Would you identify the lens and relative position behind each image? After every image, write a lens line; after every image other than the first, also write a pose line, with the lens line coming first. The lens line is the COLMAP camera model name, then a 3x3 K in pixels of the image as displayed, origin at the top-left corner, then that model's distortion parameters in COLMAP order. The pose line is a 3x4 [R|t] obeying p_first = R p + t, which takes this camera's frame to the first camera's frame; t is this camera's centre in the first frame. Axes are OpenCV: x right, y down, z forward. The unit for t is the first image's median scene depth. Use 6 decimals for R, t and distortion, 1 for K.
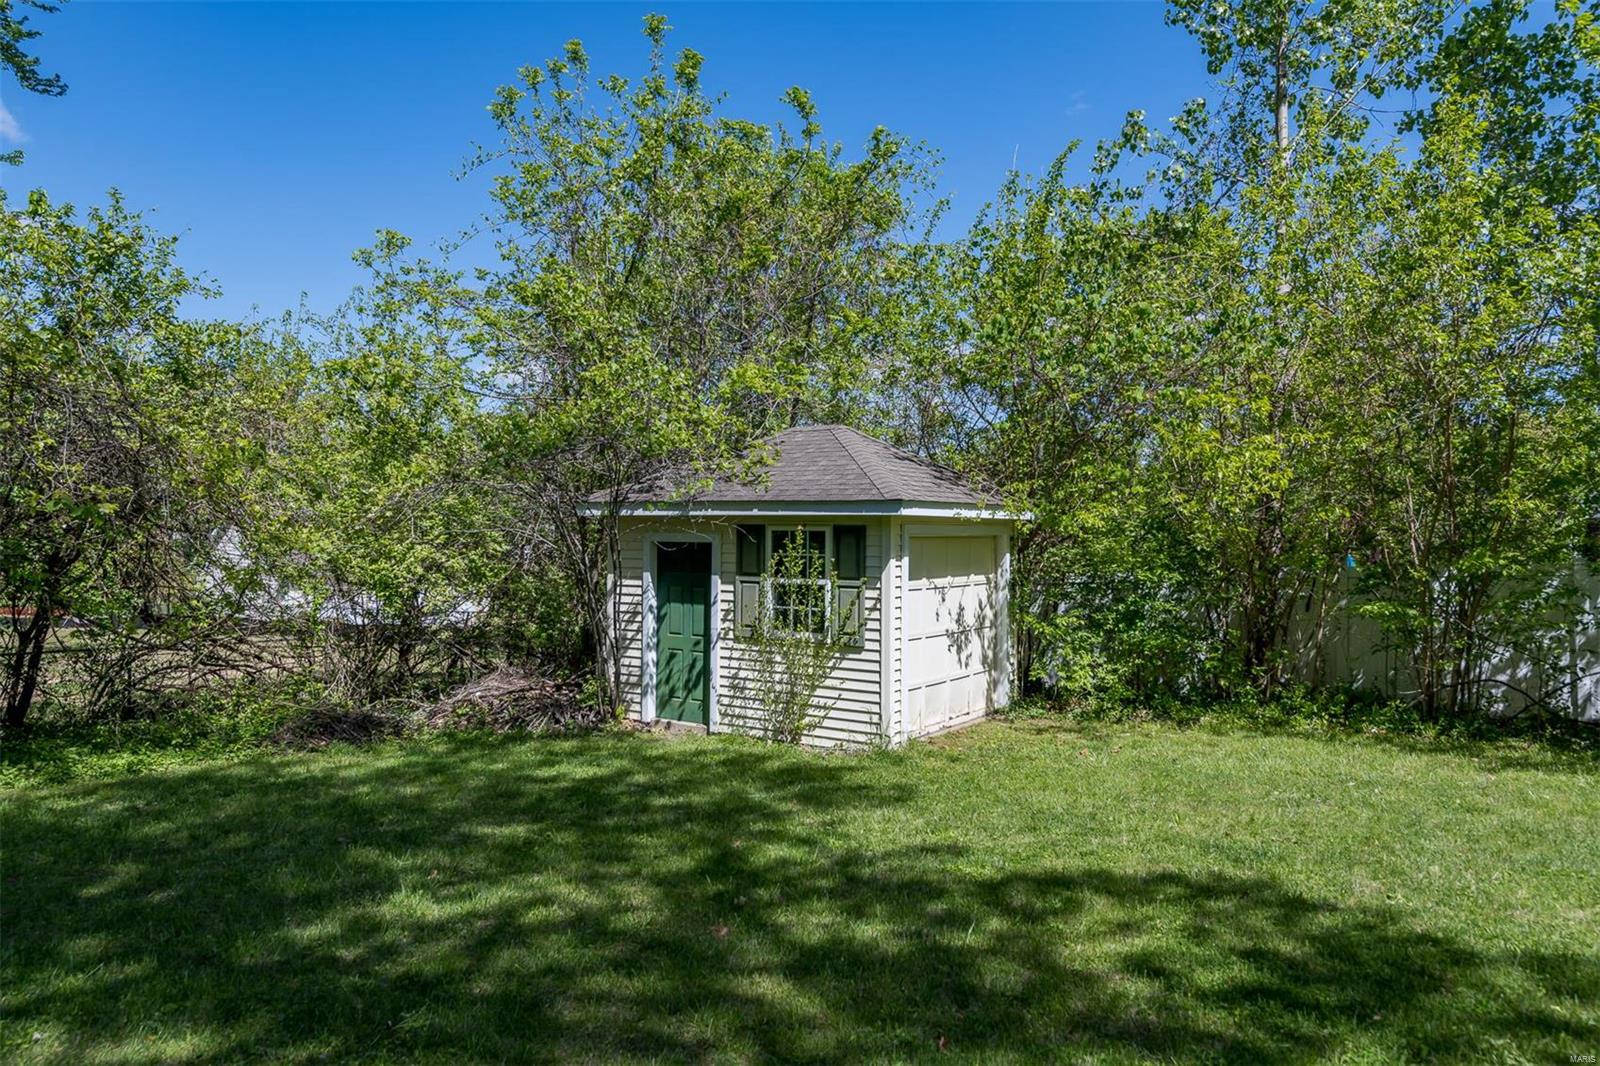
lens RADIAL K [[1116.6, 0, 801.3], [0, 1116.6, 531.0], [0, 0, 1]] dist [0.013392, 0.000782]
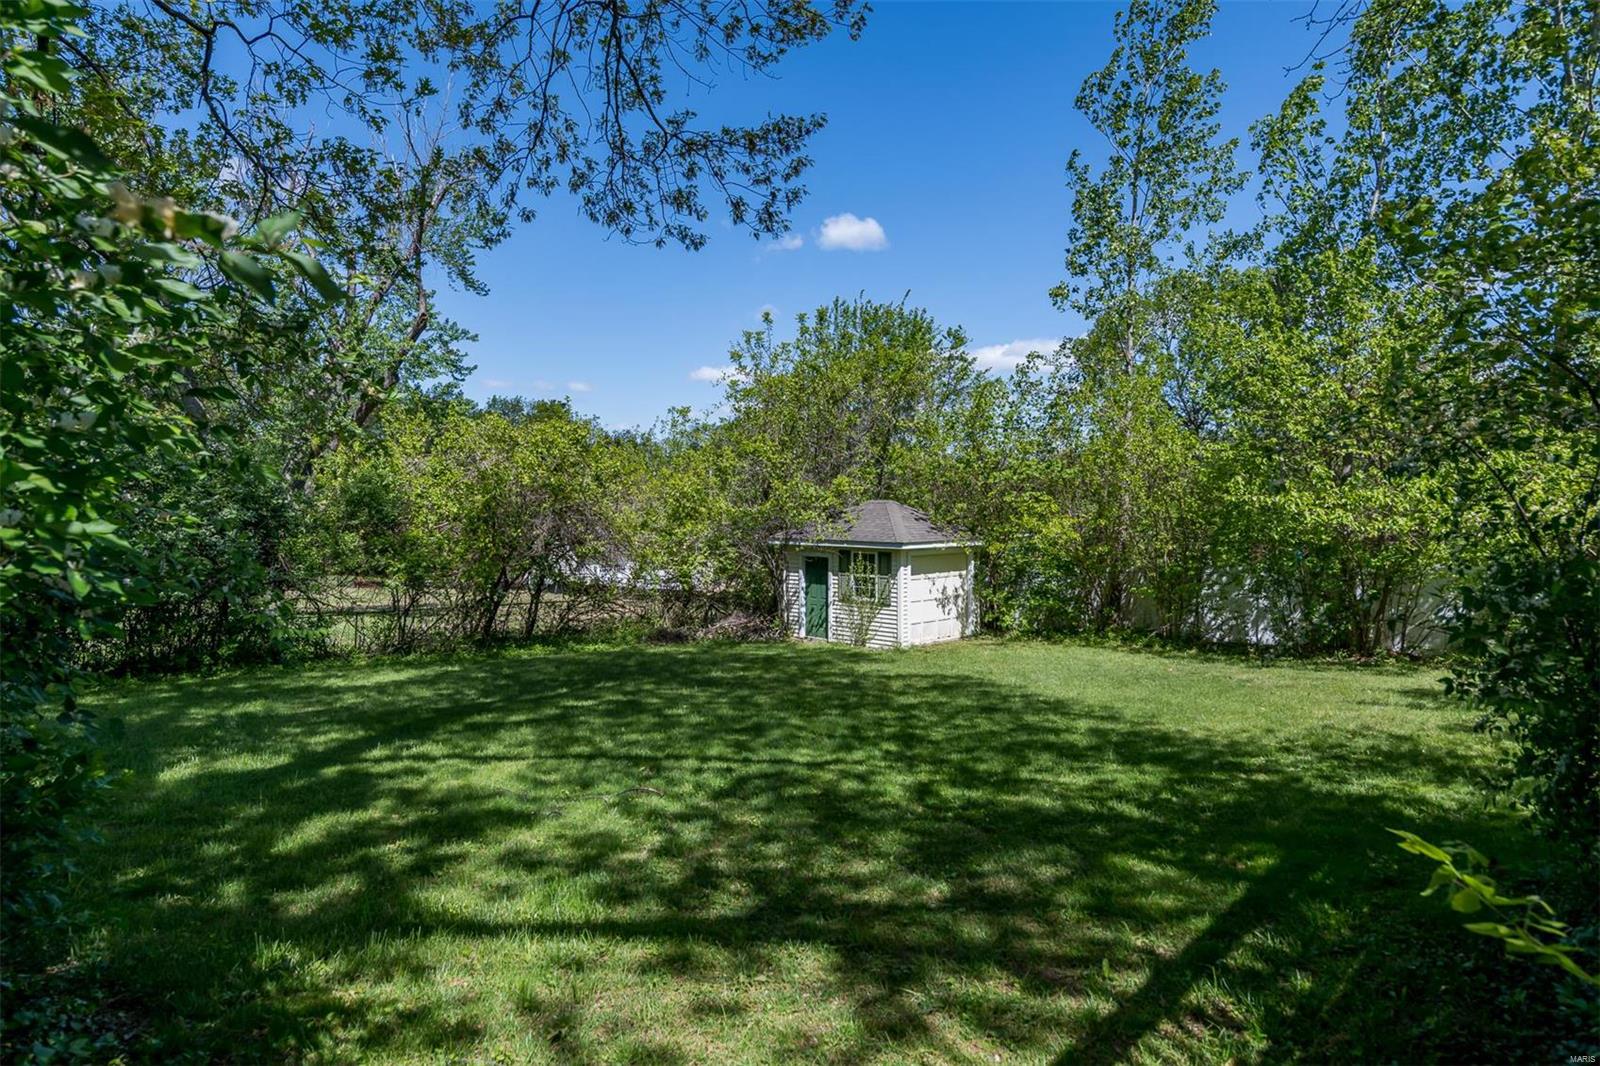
lens RADIAL K [[963.3, 0, 799.4], [0, 963.3, 532.0], [0, 0, 1]] dist [-0.003064, -0.000059]
pose [[0.985719, -0.001356, -0.168393, 0.187570], [0.004417, 0.999832, 0.017804, -0.075514], [0.168341, -0.018293, 0.985559, -0.910900]]
